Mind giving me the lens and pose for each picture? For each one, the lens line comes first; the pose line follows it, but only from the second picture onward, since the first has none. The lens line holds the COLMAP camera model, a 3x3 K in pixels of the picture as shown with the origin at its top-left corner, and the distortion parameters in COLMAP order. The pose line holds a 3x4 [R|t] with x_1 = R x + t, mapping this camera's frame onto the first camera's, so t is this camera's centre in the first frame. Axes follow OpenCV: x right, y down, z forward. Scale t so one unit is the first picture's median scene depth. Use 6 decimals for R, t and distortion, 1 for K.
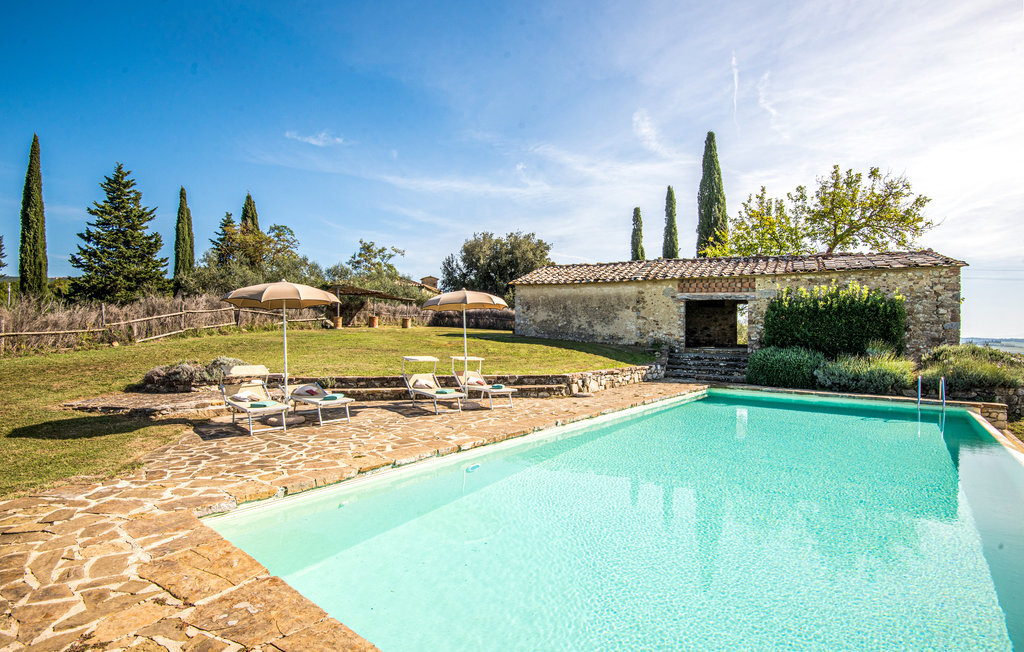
lens RADIAL K [[481.1, 0, 509.8], [0, 481.1, 325.4], [0, 0, 1]] dist [-0.016642, -0.018417]
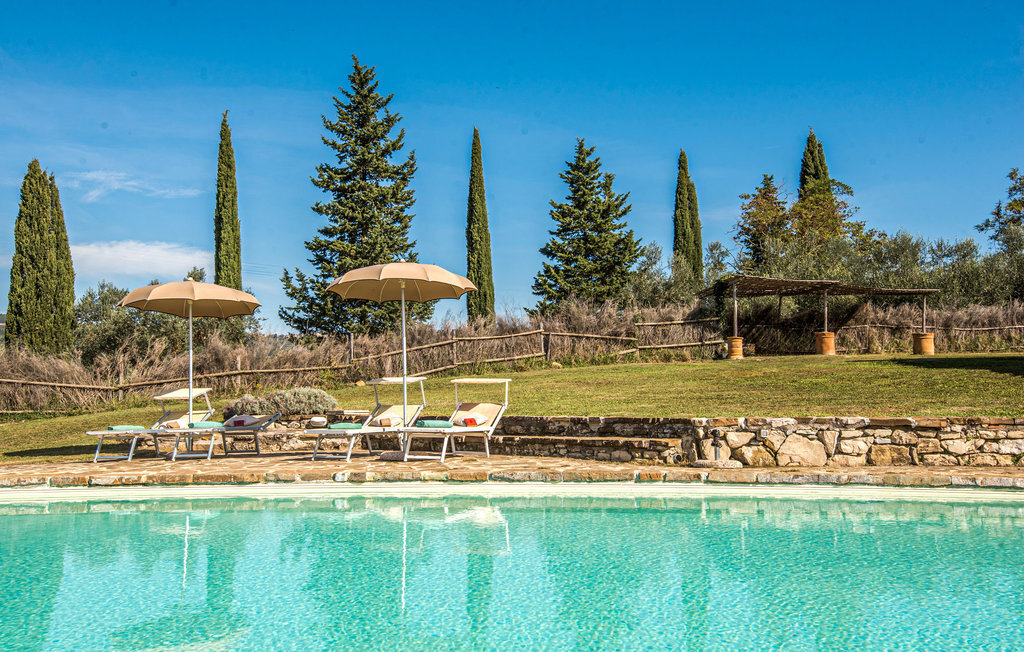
lens RADIAL K [[961.0, 0, 512.0], [0, 961.0, 326.0], [0, 0, 1]] dist [0.112589, -0.000162]
pose [[0.556441, -0.074214, -0.827566, 0.402432], [0.028789, 0.997127, -0.070062, 0.039139], [0.830388, 0.015161, 0.556979, 0.185299]]
